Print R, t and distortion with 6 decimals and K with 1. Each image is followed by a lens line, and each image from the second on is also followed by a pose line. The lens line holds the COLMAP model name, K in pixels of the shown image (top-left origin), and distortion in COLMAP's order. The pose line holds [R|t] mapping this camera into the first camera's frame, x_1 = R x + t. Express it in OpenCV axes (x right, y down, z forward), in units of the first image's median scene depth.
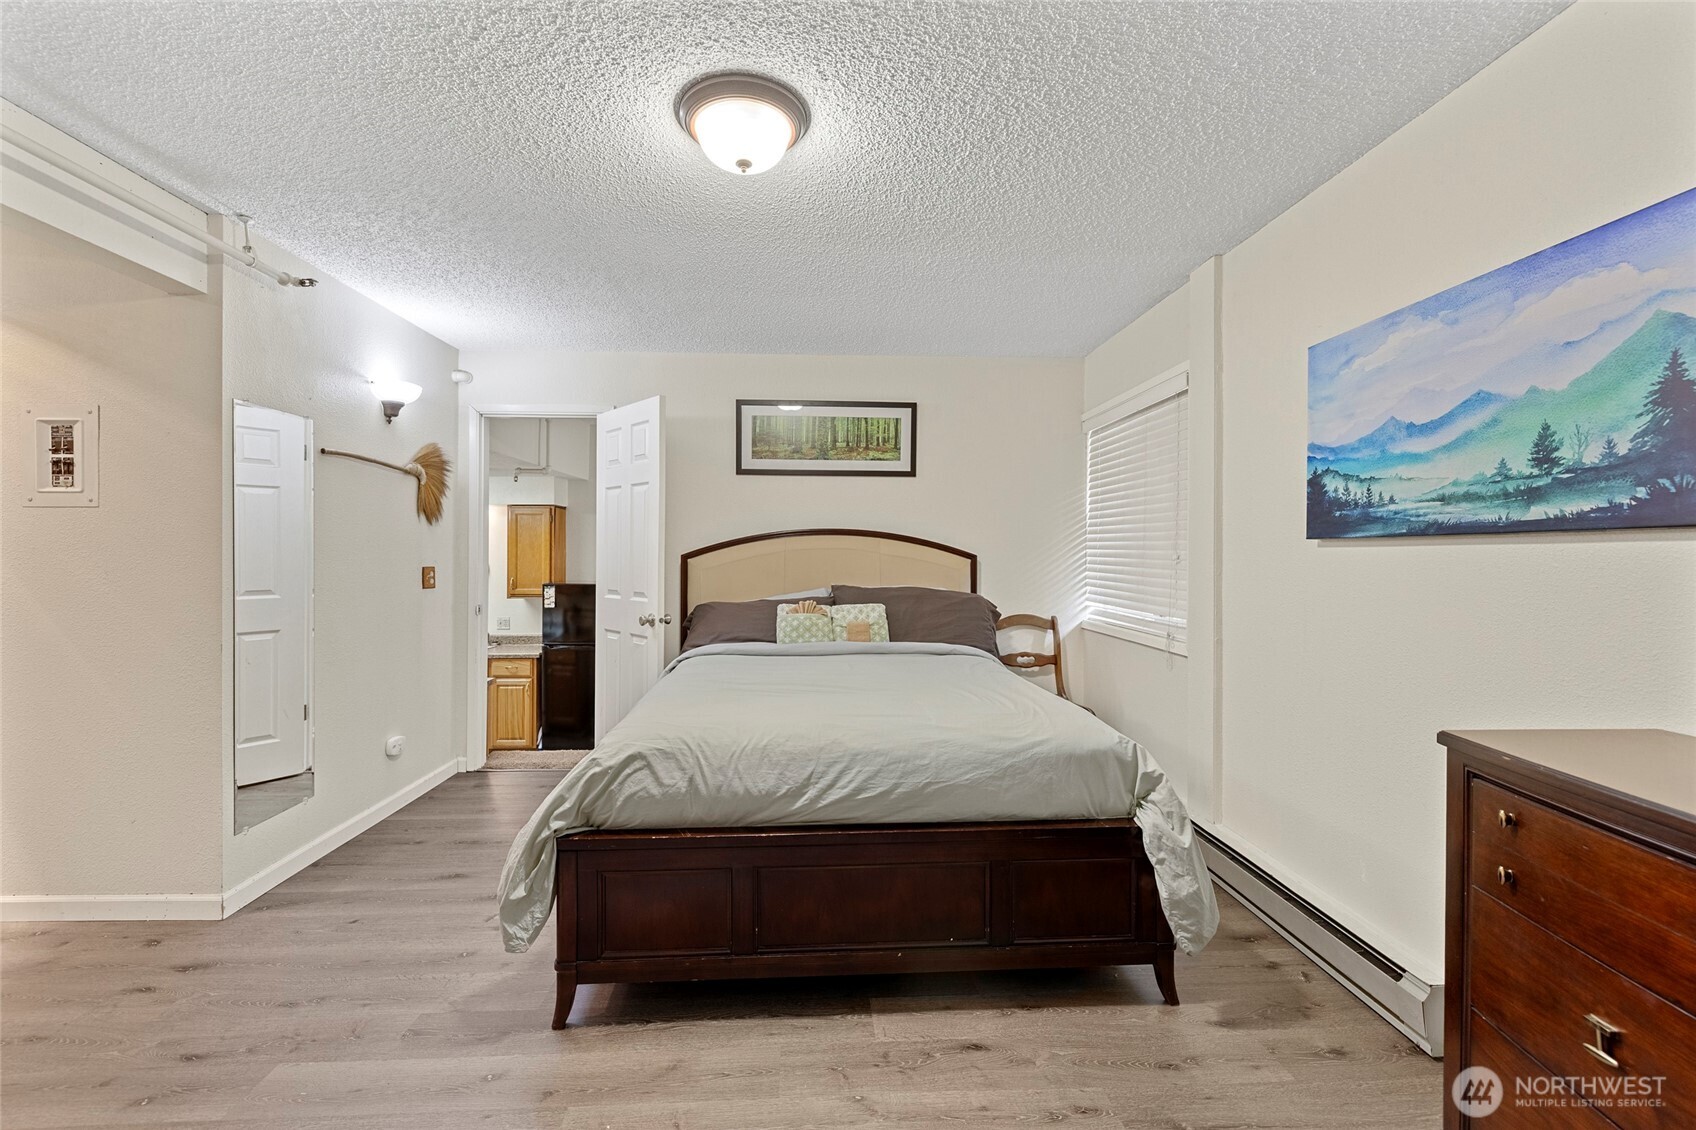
lens RADIAL K [[707.1, 0, 833.7], [0, 707.1, 557.8], [0, 0, 1]] dist [0.000116, 0.000280]
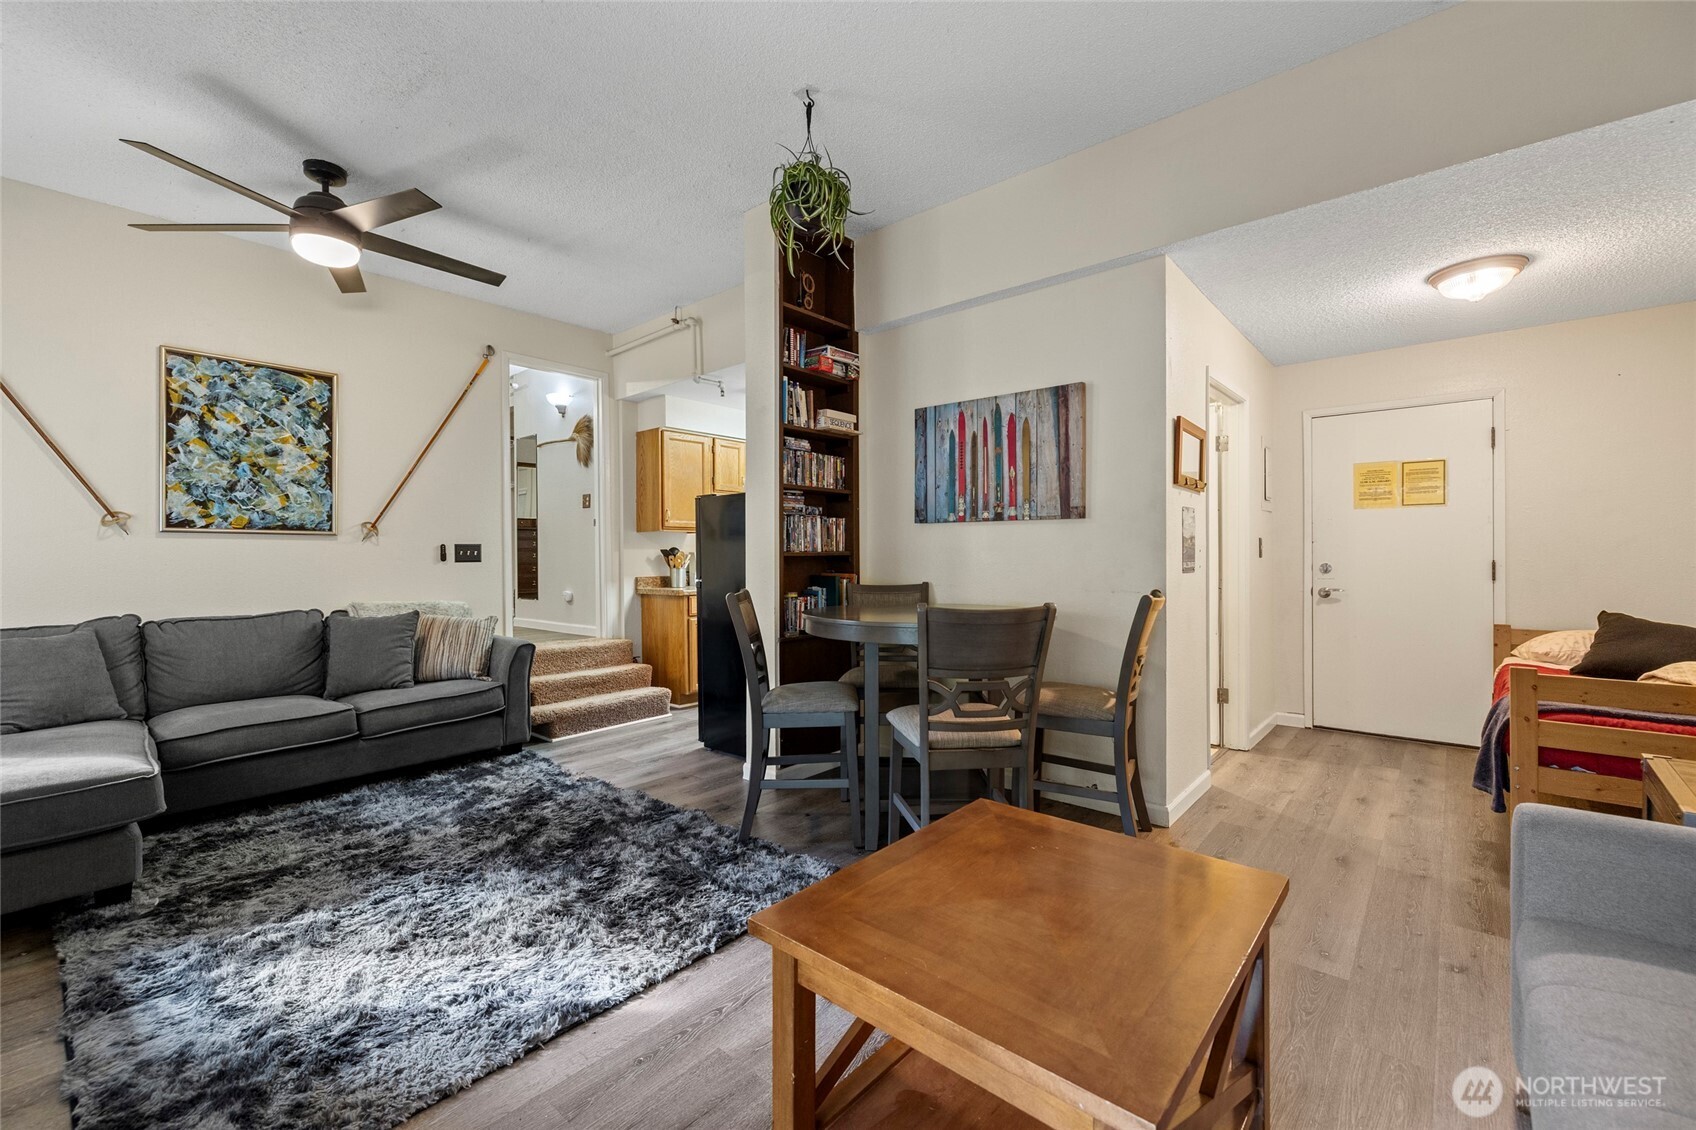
lens RADIAL K [[707.1, 0, 833.7], [0, 707.1, 557.8], [0, 0, 1]] dist [0.000116, 0.000280]
pose [[-0.700818, 0.005972, -0.713315, 0.412413], [0.001448, 0.999975, 0.006950, 0.355869], [0.713339, 0.003838, -0.700809, 6.155201]]
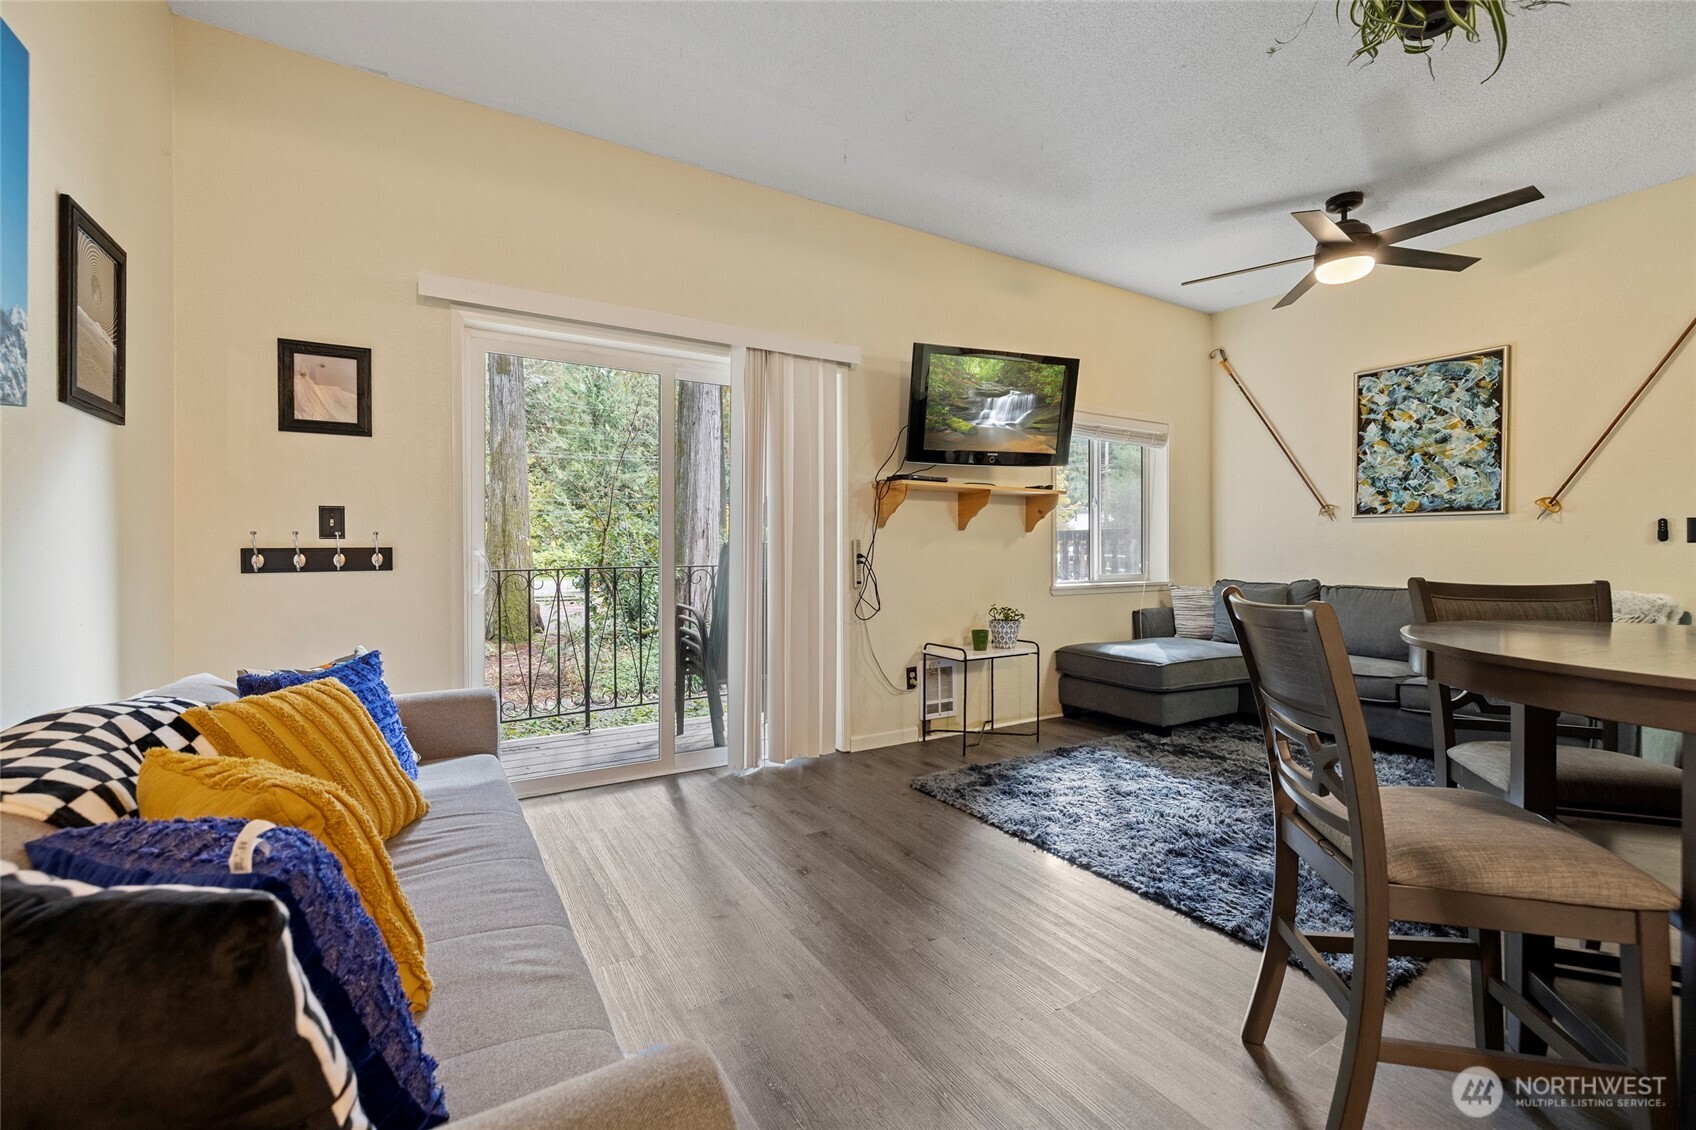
lens RADIAL K [[710.6, 0, 835.5], [0, 710.6, 551.8], [0, 0, 1]] dist [0.000895, 0.000039]
pose [[-0.461848, -0.003637, 0.886952, -1.413598], [0.003956, 0.999973, 0.006160, 0.400213], [-0.886951, 0.006354, -0.461821, 6.282276]]
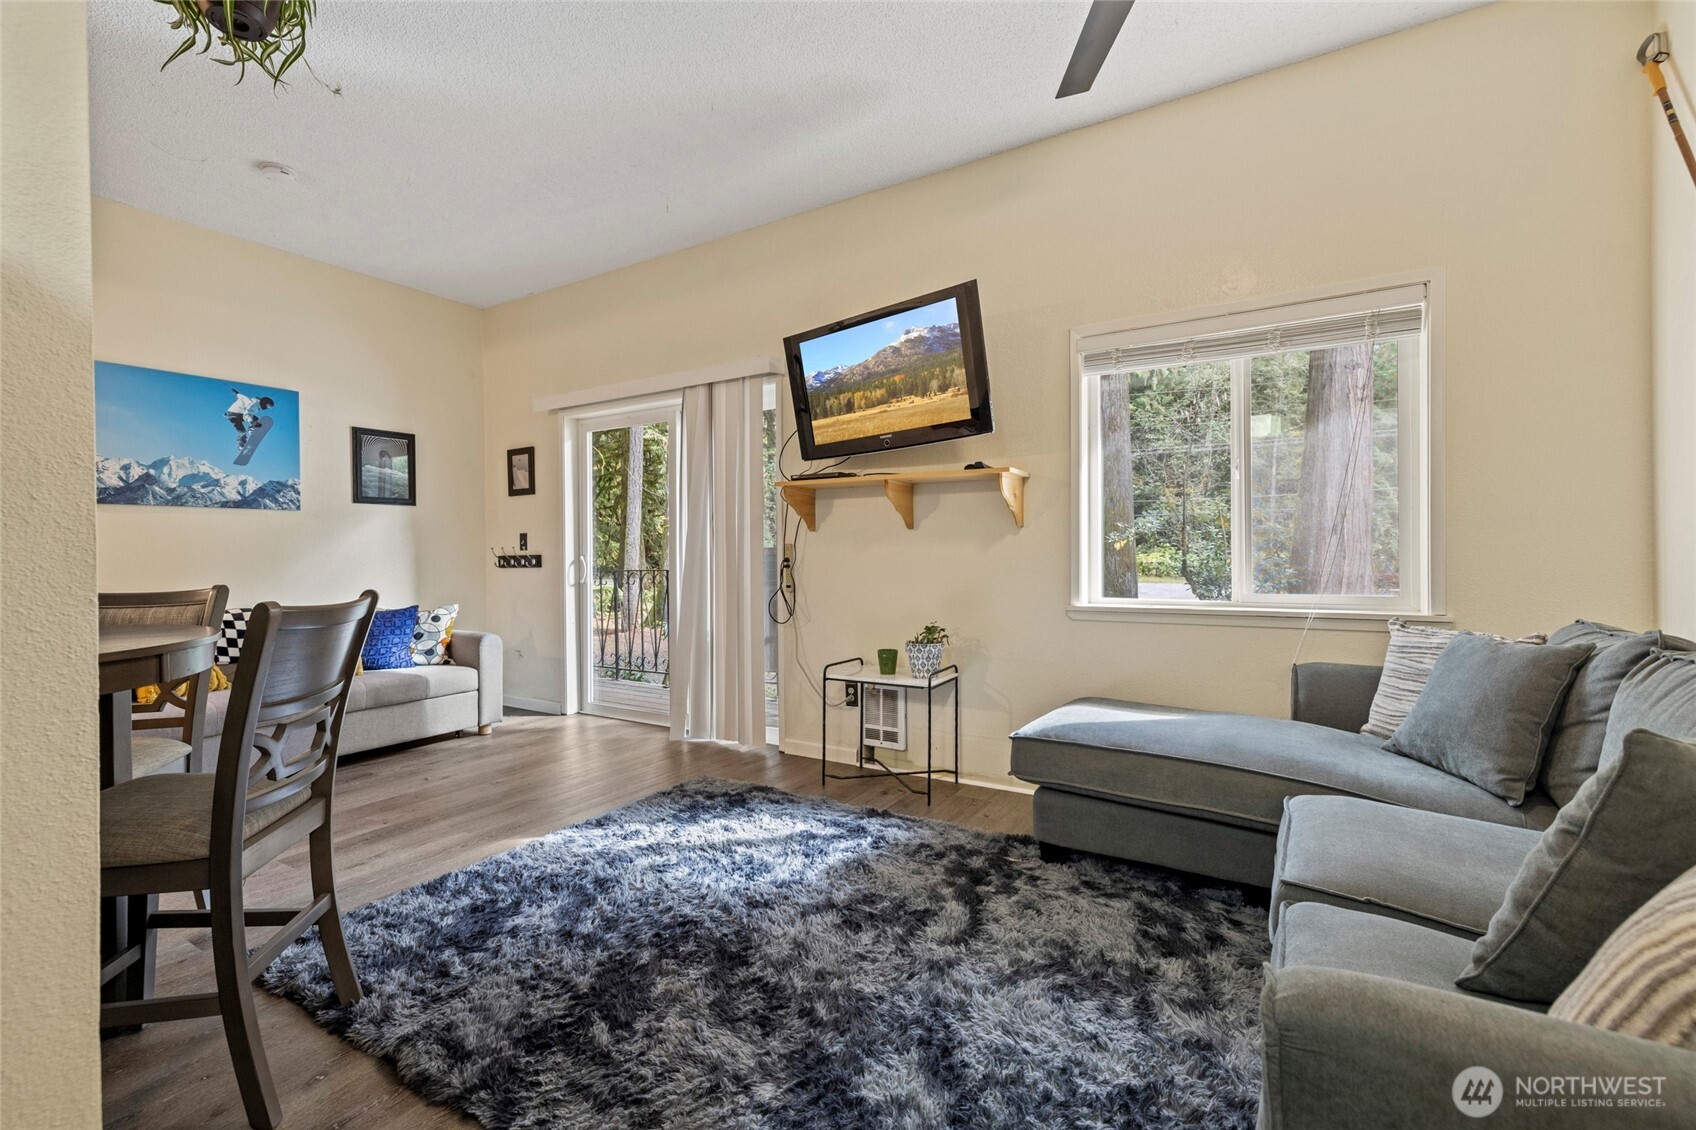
lens RADIAL K [[732.2, 0, 836.5], [0, 732.2, 557.3], [0, 0, 1]] dist [0.002140, 0.000240]
pose [[0.572177, -0.010032, 0.820069, -1.256423], [0.013270, 0.999908, 0.002973, 0.415508], [-0.820023, 0.009181, 0.572257, 3.370460]]
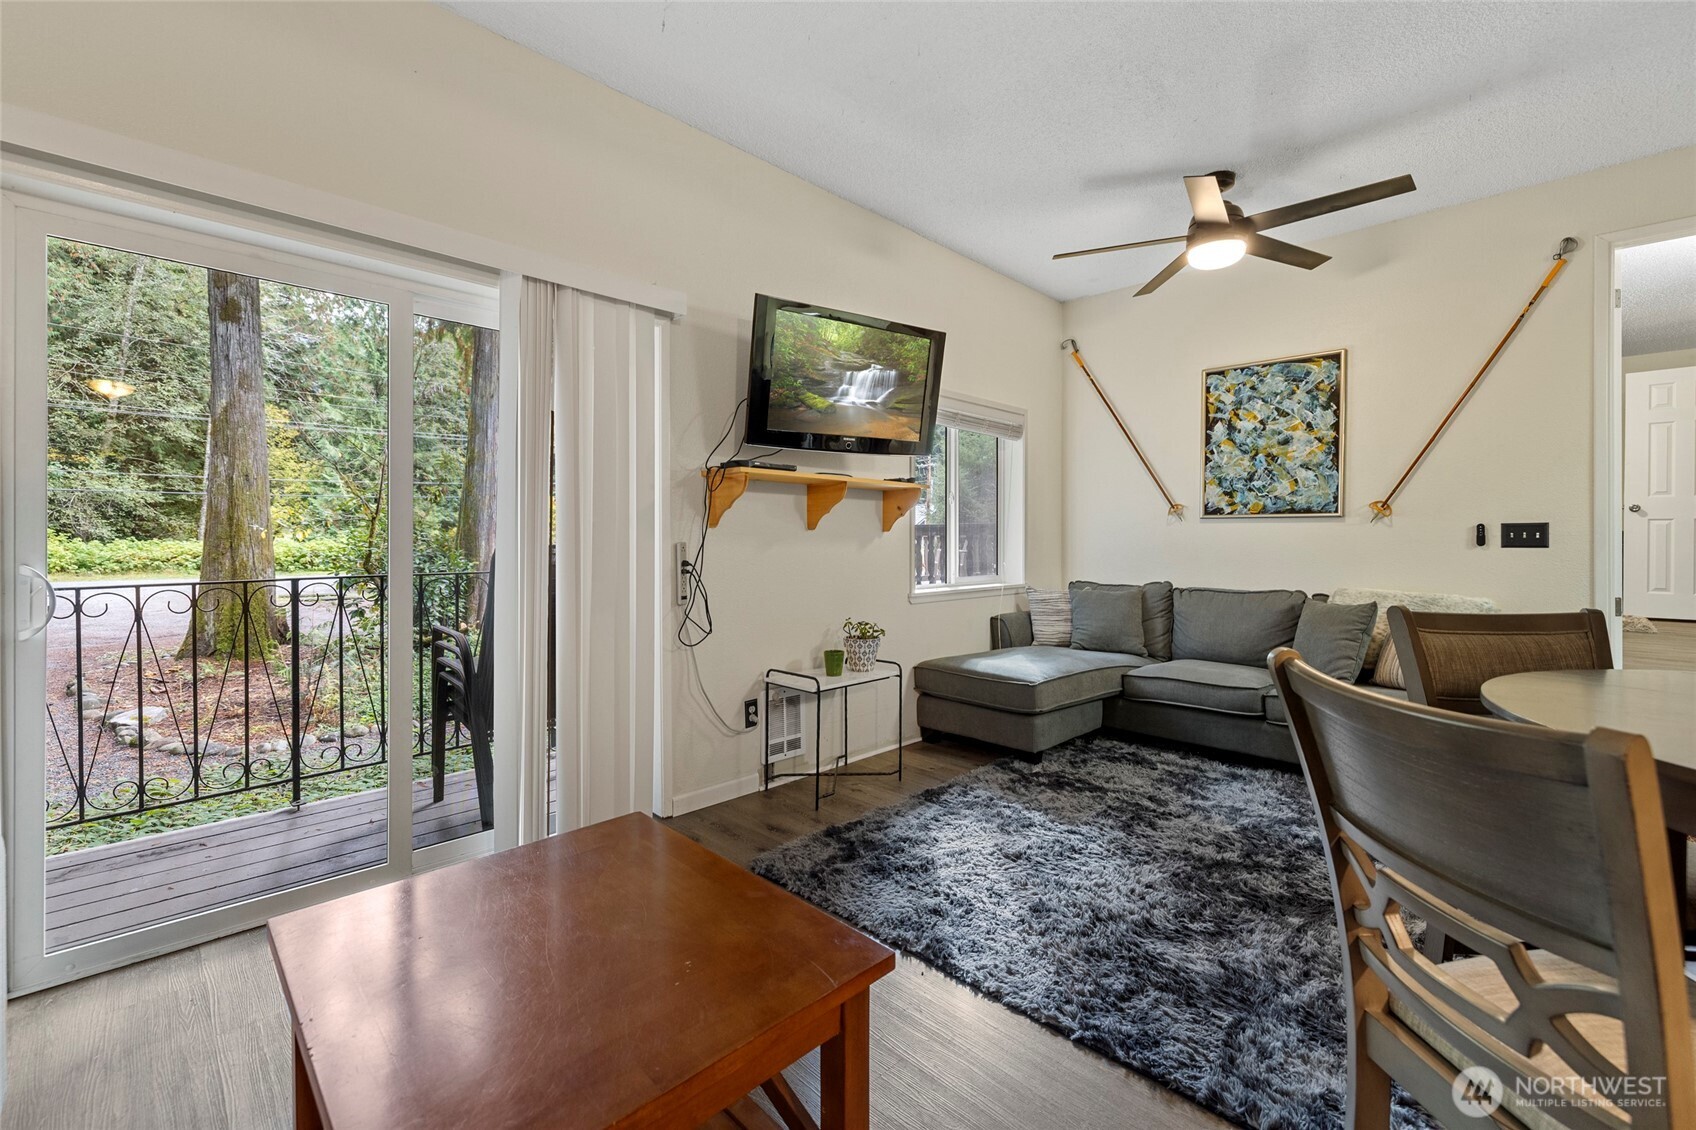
lens RADIAL K [[716.0, 0, 841.4], [0, 716.0, 541.5], [0, 0, 1]] dist [0.000742, 0.000198]
pose [[-0.663364, -0.005099, 0.748280, -0.974695], [0.000883, 0.999971, 0.007598, 0.354823], [-0.748297, 0.005701, -0.663340, 6.025193]]
